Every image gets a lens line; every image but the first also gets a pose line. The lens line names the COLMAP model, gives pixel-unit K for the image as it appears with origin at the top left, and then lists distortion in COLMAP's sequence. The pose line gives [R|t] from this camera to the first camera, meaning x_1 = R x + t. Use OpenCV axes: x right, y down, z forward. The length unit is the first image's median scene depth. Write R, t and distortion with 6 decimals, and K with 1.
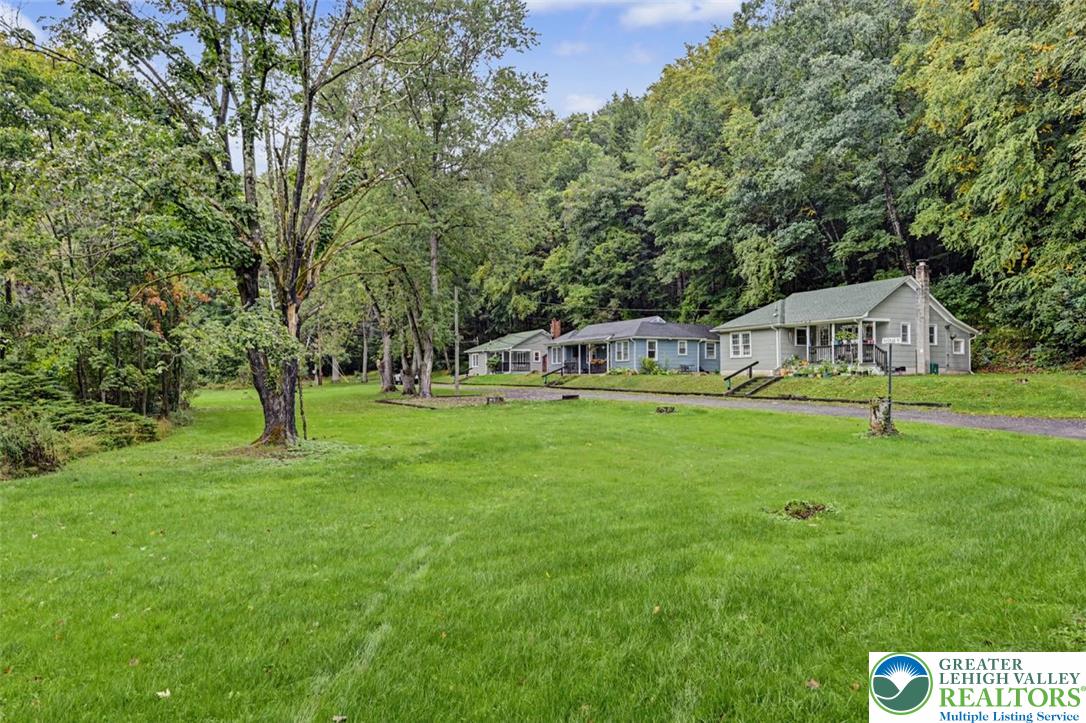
lens RADIAL K [[732.0, 0, 544.1], [0, 732.0, 364.8], [0, 0, 1]] dist [0.018418, -0.001219]
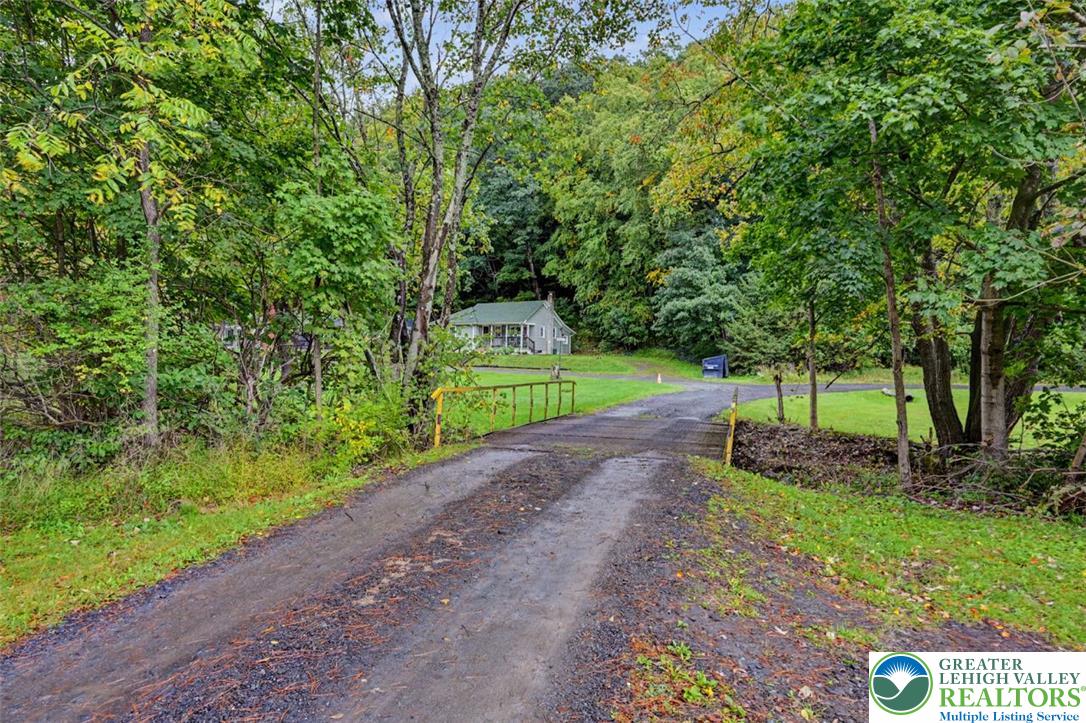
lens RADIAL K [[672.8, 0, 542.6], [0, 672.8, 360.4], [0, 0, 1]] dist [-0.000645, -0.000011]
pose [[0.857654, 0.015032, 0.514007, -0.350344], [-0.026672, 0.999528, 0.015273, 0.002369], [-0.513534, -0.026809, 0.857650, -0.411040]]
